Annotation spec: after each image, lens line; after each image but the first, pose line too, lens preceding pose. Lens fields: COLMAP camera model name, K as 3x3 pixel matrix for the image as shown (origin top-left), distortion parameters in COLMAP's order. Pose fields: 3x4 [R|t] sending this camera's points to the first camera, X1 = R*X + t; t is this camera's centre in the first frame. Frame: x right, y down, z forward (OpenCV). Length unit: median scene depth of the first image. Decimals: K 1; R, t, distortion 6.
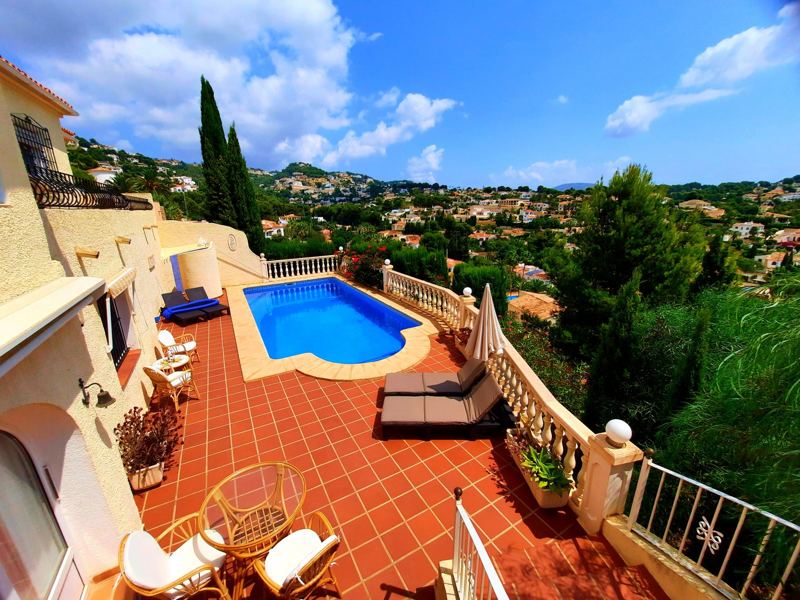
lens RADIAL K [[322.8, 0, 397.5], [0, 322.8, 304.2], [0, 0, 1]] dist [0.000483, 0.000008]
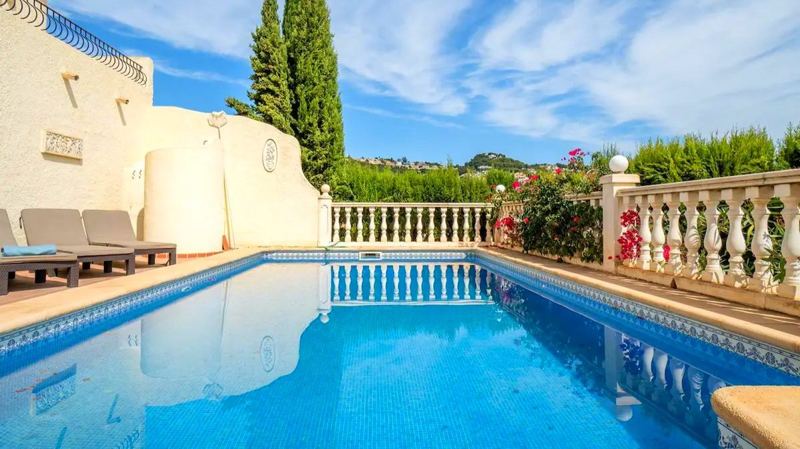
lens RADIAL K [[494.0, 0, 385.0], [0, 494.0, 200.2], [0, 0, 1]] dist [0.003931, -0.000218]
pose [[0.887111, 0.008936, -0.461469, -0.011270], [-0.152823, 0.949104, -0.275403, 0.046538], [0.435522, 0.314836, 0.843326, 0.423326]]
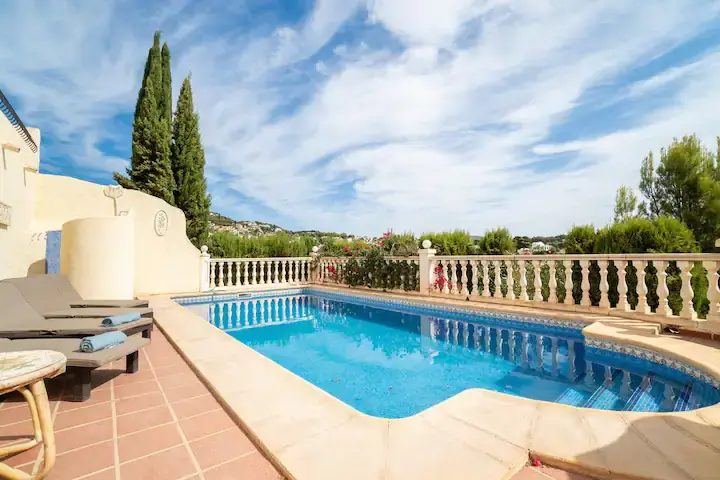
lens RADIAL K [[328.5, 0, 359.6], [0, 328.5, 238.2], [0, 0, 1]] dist [-0.031635, 0.000000]
pose [[0.985889, 0.018588, 0.166363, -0.215013], [0.039054, 0.940851, -0.336563, 0.056327], [-0.162779, 0.338312, 0.926849, 0.330440]]
